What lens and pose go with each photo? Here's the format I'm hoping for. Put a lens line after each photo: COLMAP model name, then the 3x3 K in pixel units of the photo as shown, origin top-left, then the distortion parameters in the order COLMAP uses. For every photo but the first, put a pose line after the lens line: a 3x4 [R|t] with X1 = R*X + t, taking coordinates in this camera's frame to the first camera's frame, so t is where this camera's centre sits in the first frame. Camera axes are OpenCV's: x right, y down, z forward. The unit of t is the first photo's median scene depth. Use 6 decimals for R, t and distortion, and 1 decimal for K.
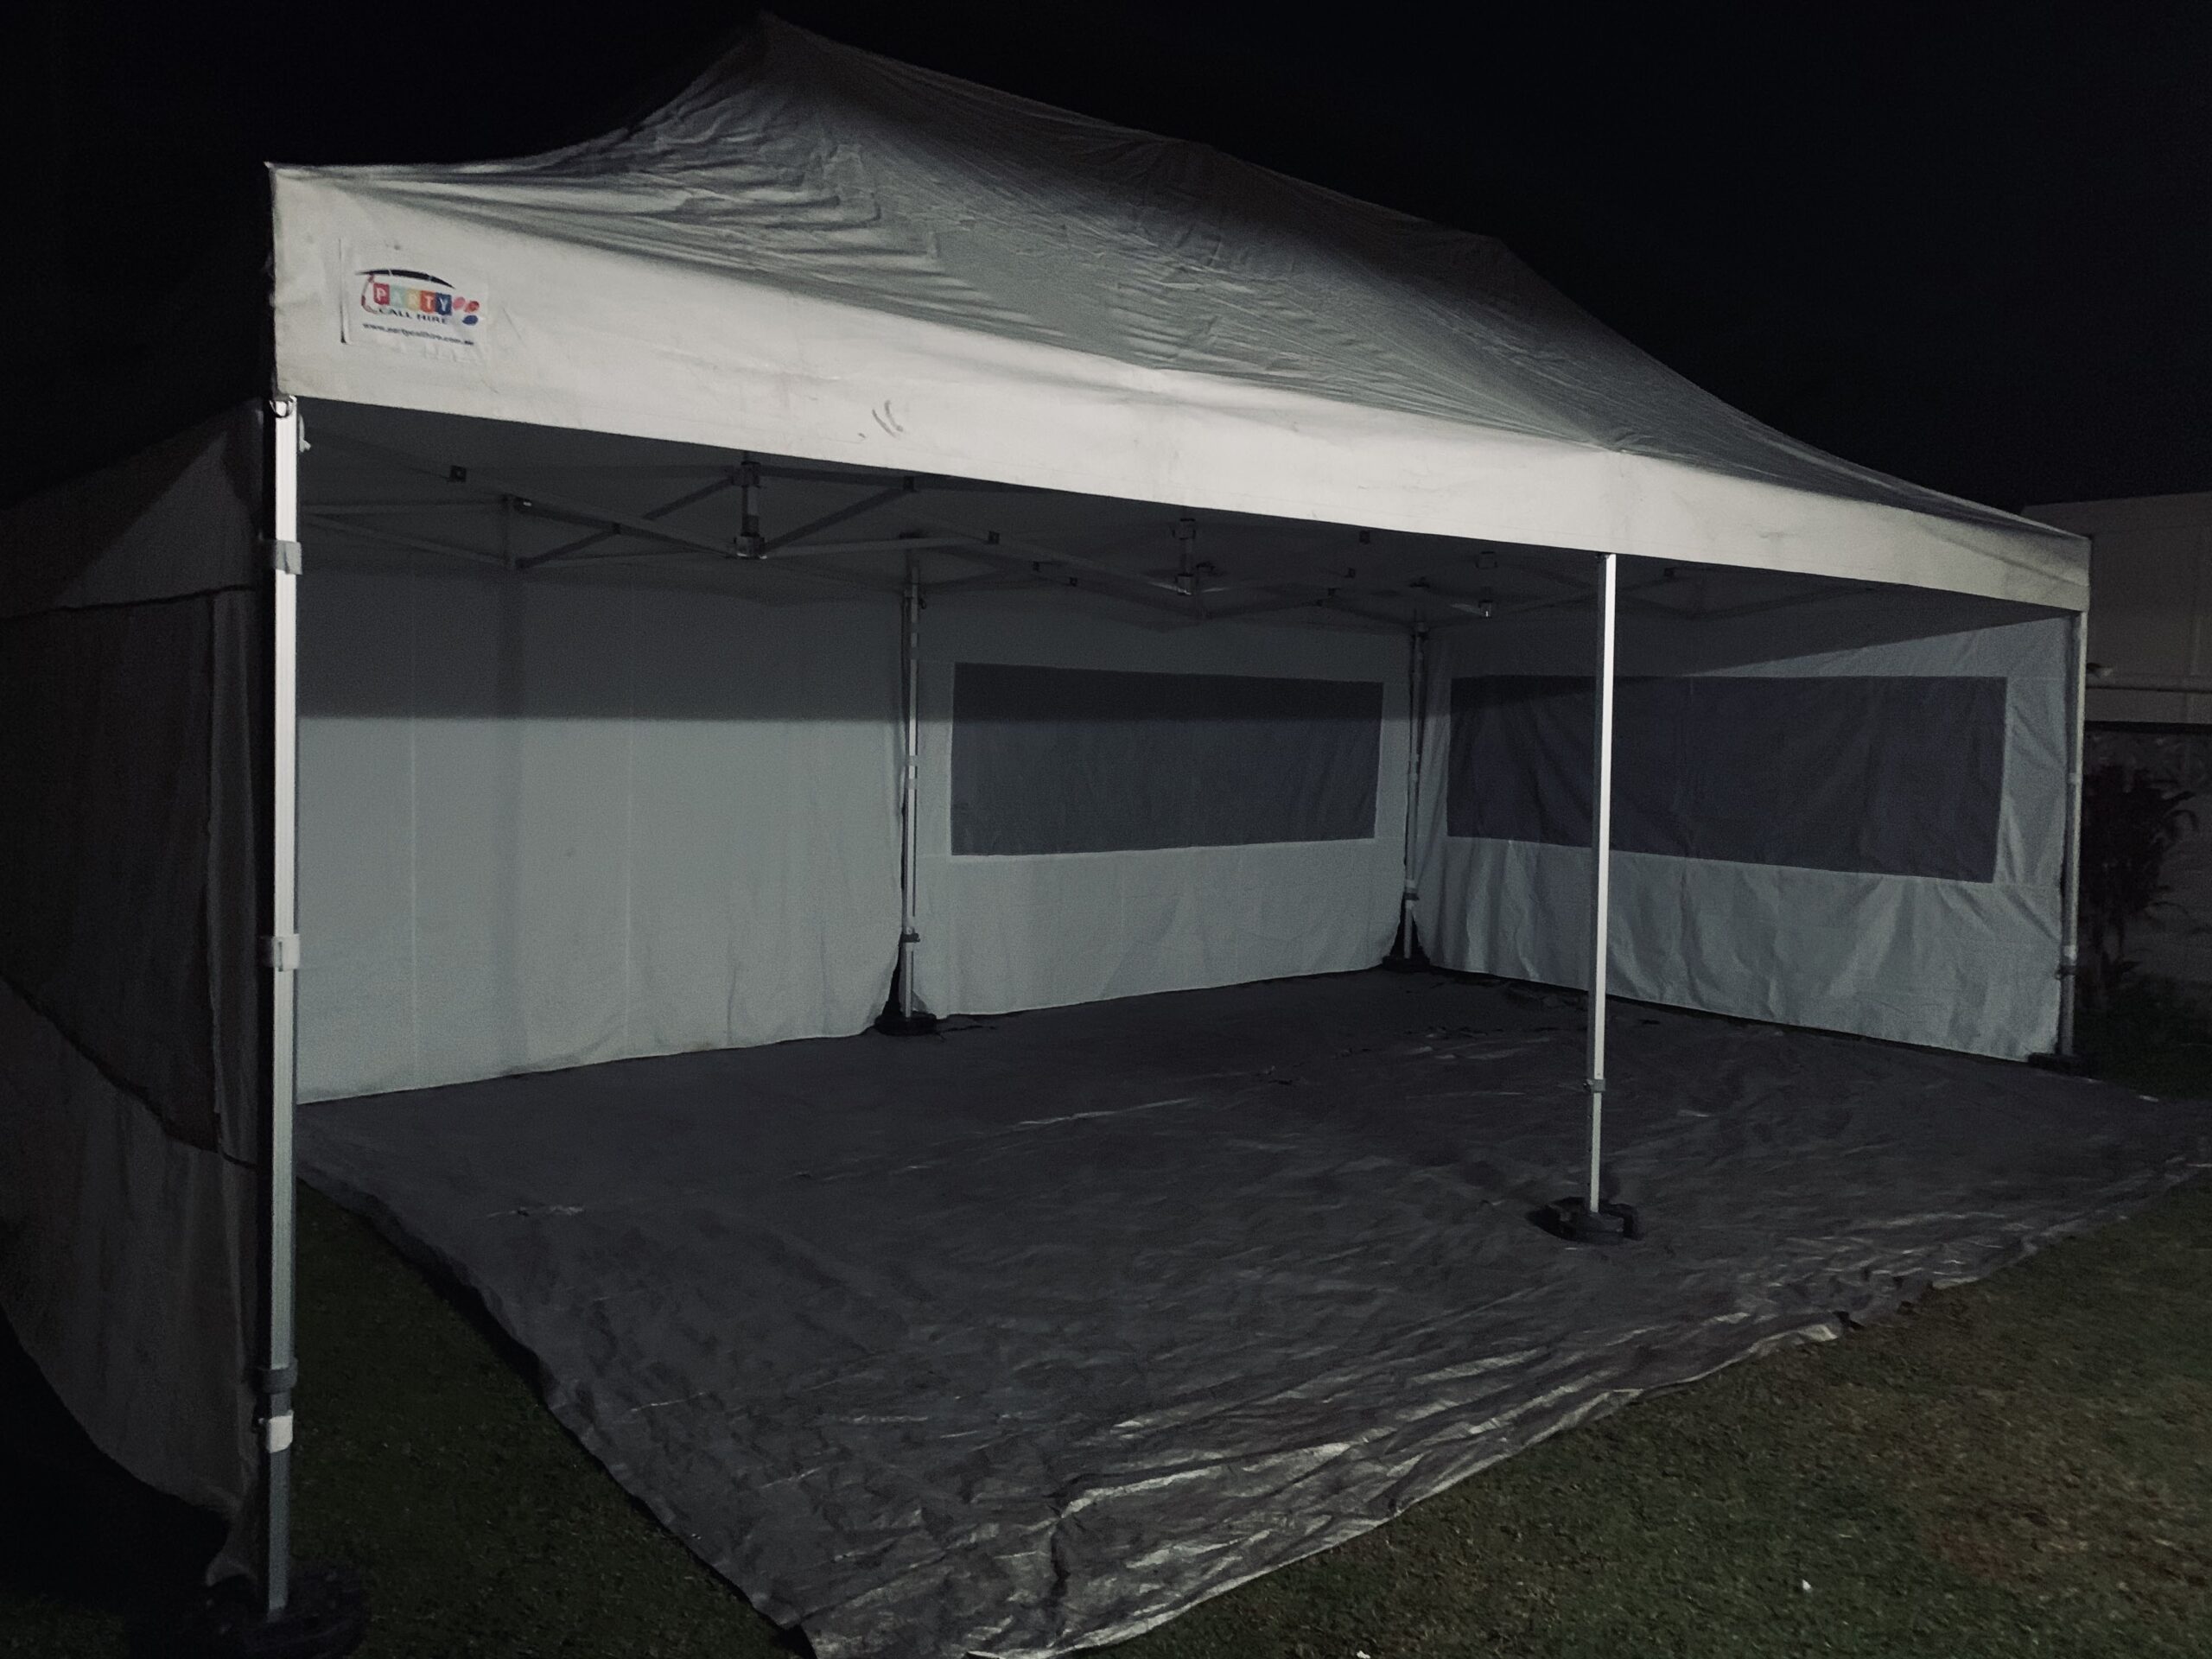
lens RADIAL K [[1653.5, 0, 1106.0], [0, 1653.5, 829.5], [0, 0, 1]] dist [0.024189, -0.005423]
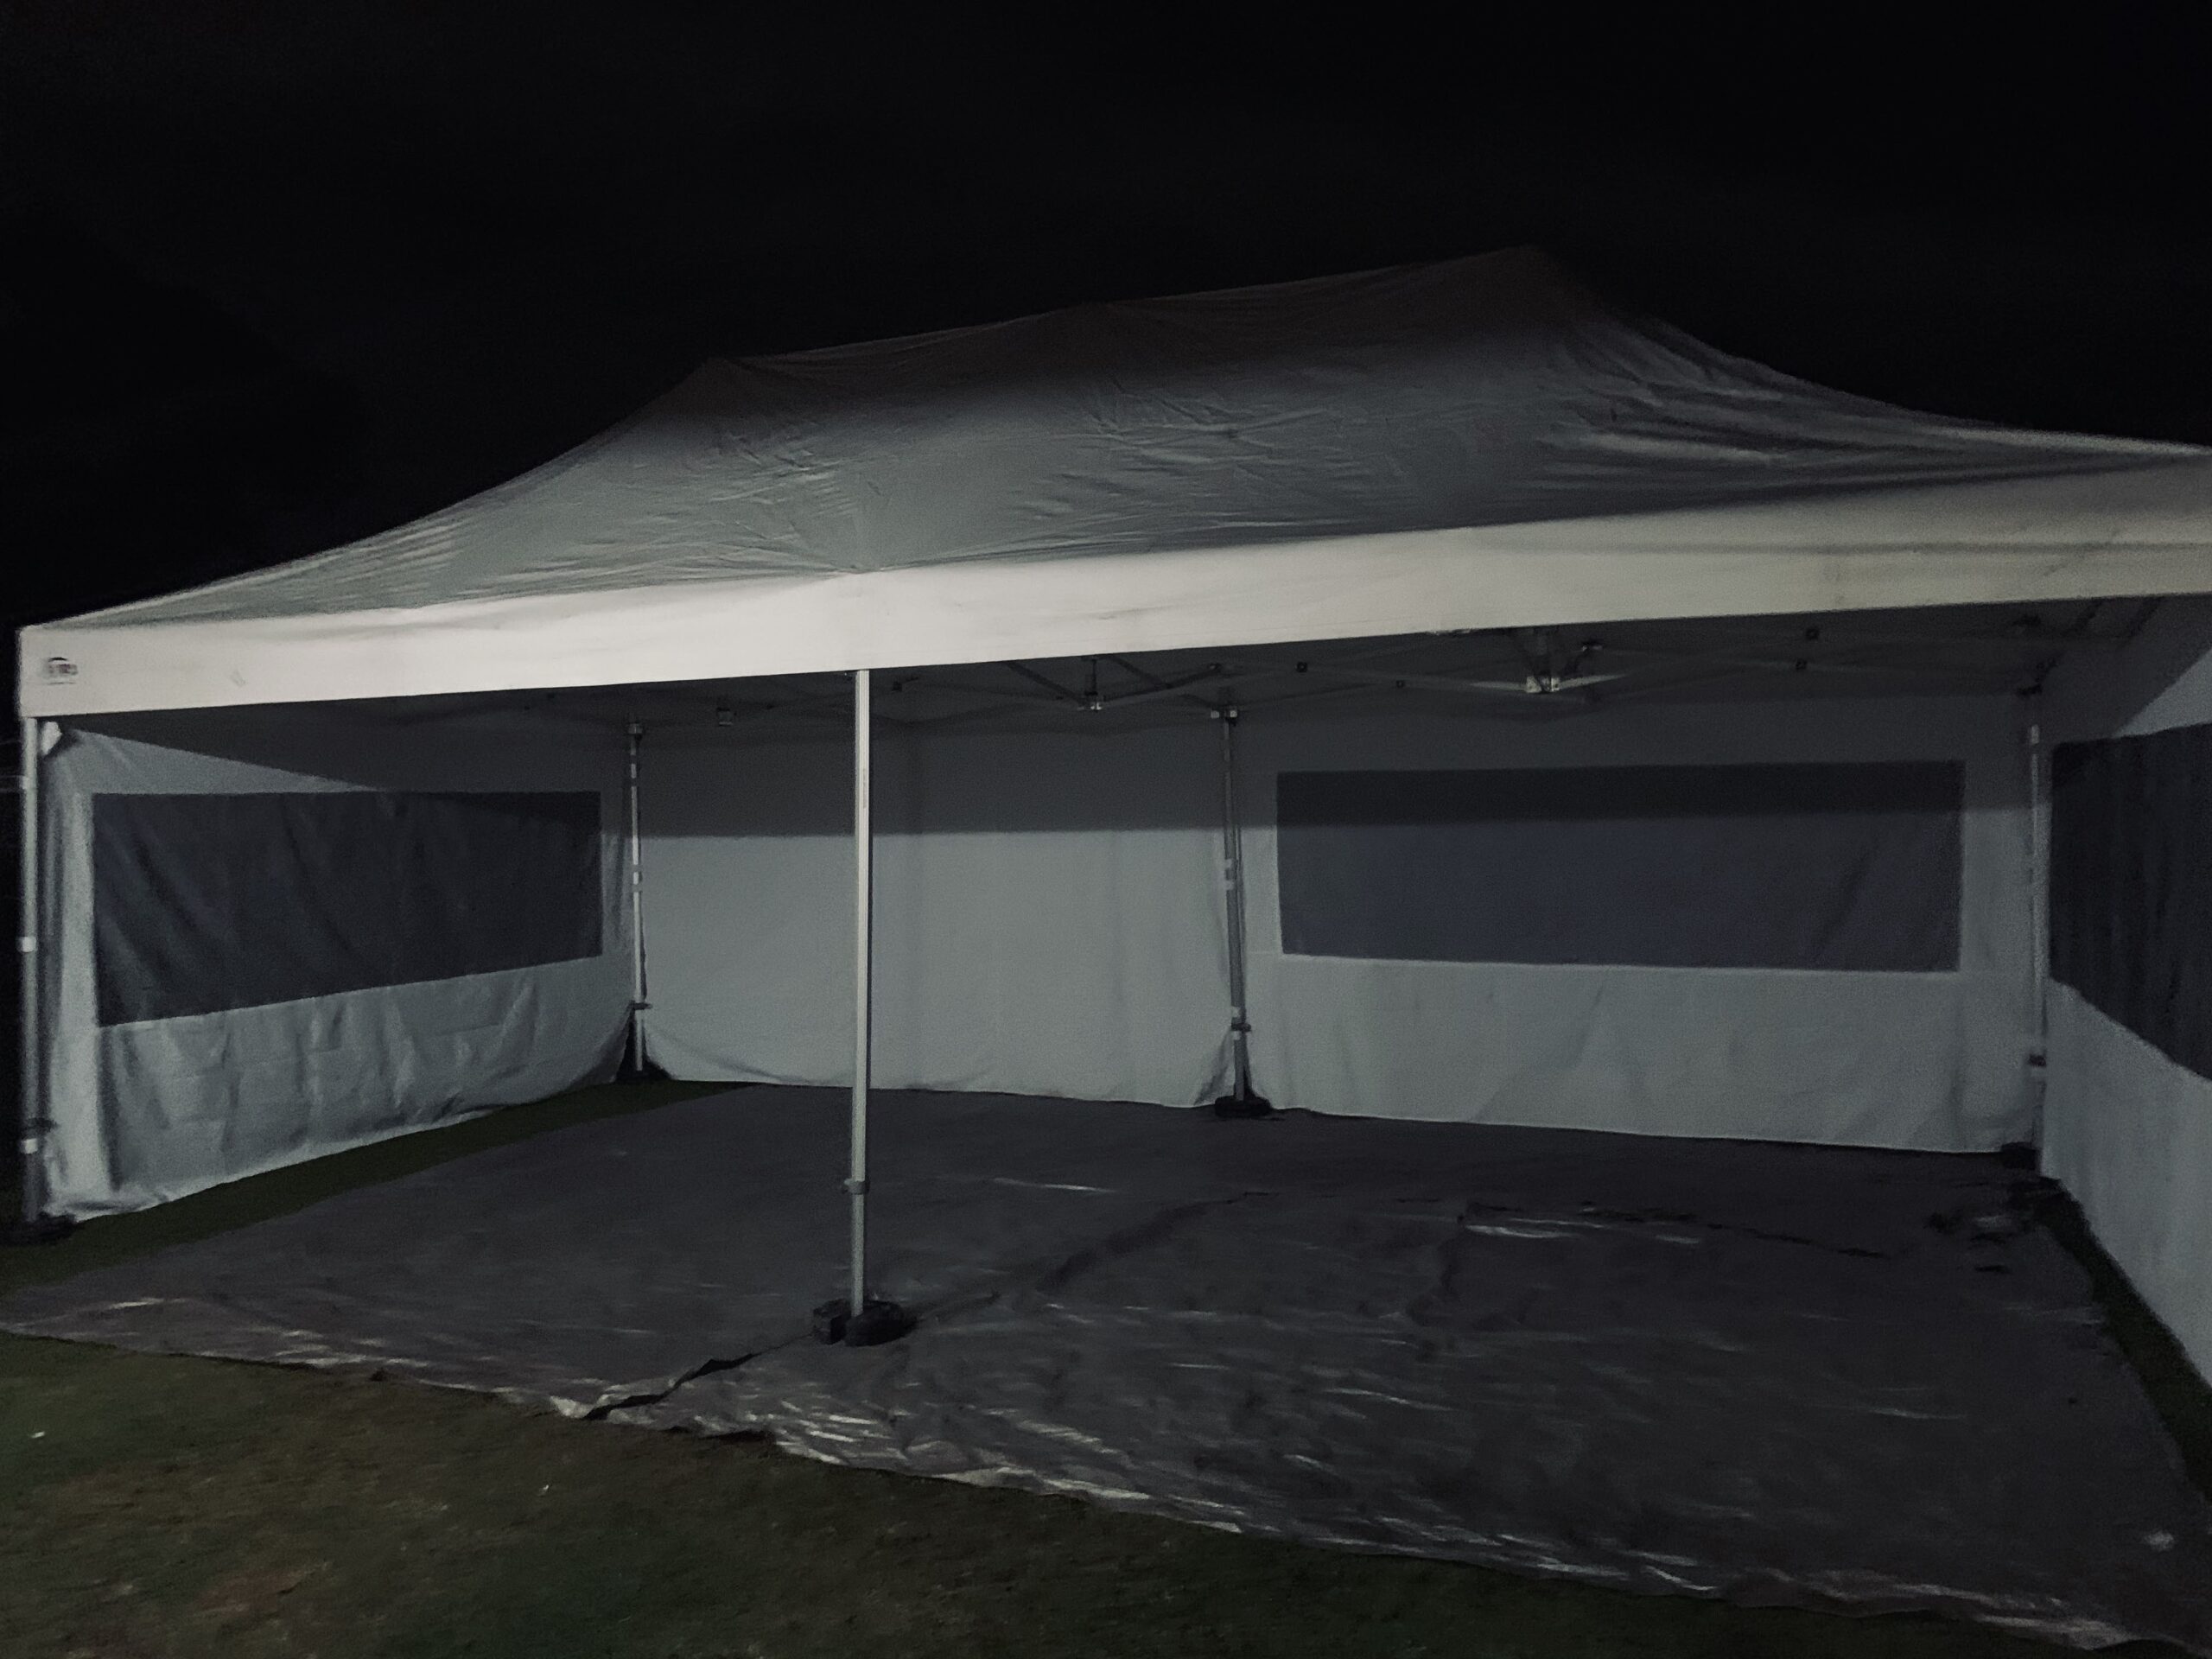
lens RADIAL K [[1653.5, 0, 1106.0], [0, 1653.5, 829.5], [0, 0, 1]] dist [0.024189, -0.005423]
pose [[0.485515, -0.012338, -0.874141, 0.786553], [-0.037498, 0.998686, -0.034923, -0.022405], [0.873424, 0.049734, 0.484415, 0.390369]]
